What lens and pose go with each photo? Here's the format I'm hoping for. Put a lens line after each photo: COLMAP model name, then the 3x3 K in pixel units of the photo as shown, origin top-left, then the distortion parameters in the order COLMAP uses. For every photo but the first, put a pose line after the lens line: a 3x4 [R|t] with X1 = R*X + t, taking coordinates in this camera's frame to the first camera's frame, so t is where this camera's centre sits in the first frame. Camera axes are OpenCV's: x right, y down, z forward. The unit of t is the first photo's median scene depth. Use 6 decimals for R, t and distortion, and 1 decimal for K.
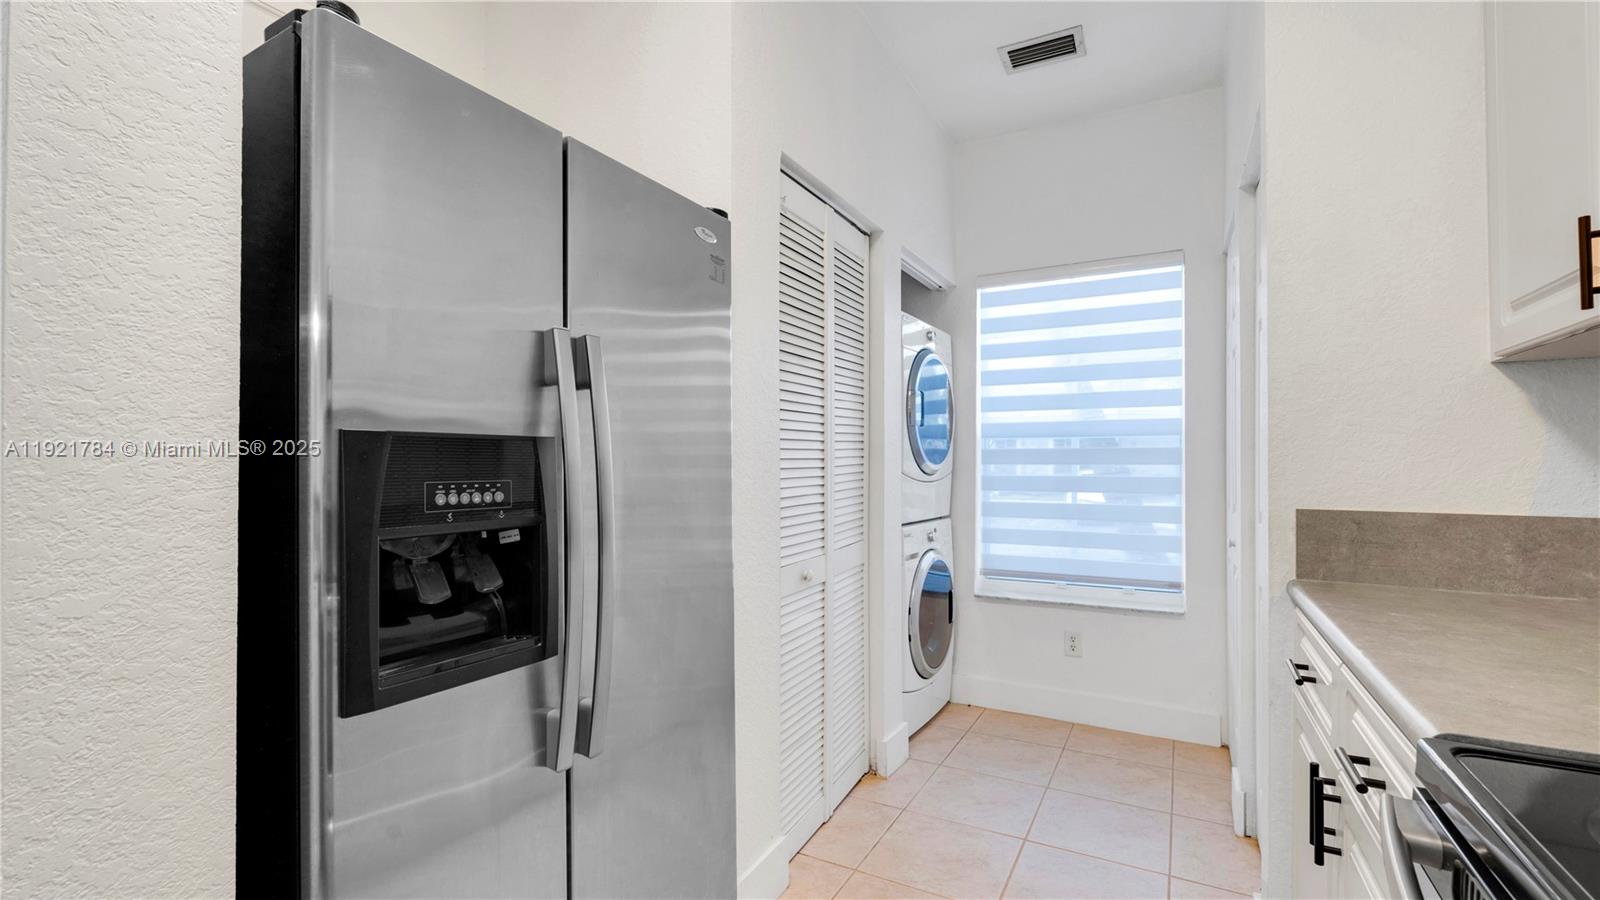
lens RADIAL K [[703.8, 0, 800.6], [0, 703.8, 455.9], [0, 0, 1]] dist [-0.003173, -0.000113]
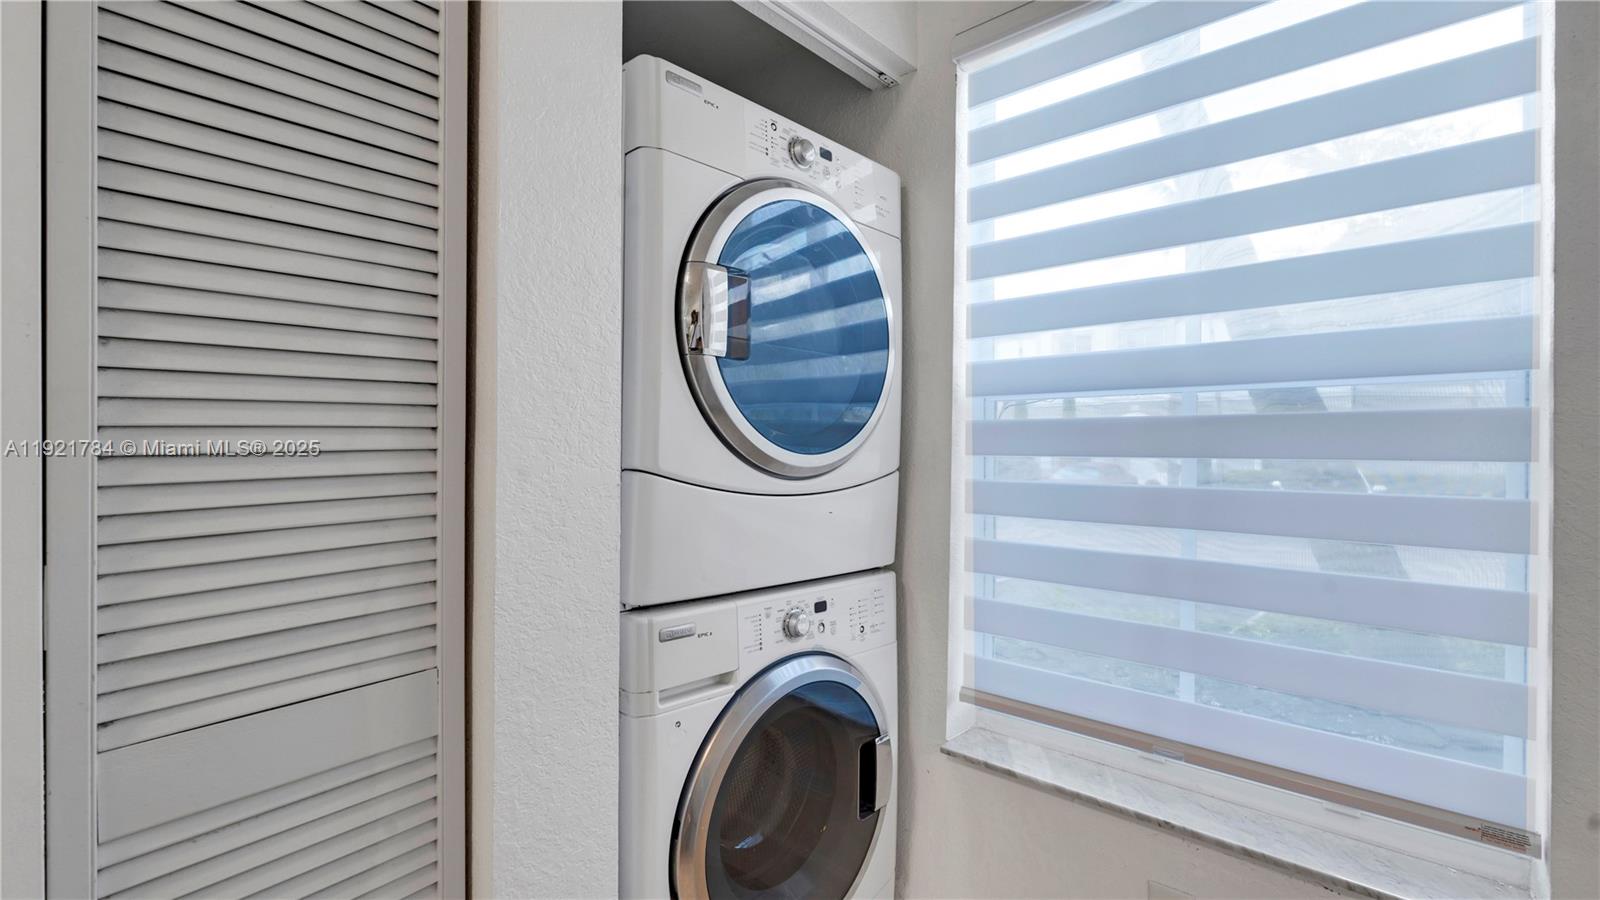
lens RADIAL K [[703.8, 0, 802.9], [0, 703.8, 440.0], [0, 0, 1]] dist [-0.003173, -0.000113]
pose [[0.963189, 0.005825, -0.268764, 0.276216], [-0.007713, 0.999952, -0.005971, 0.005785], [0.268716, 0.007824, 0.963188, 0.542396]]
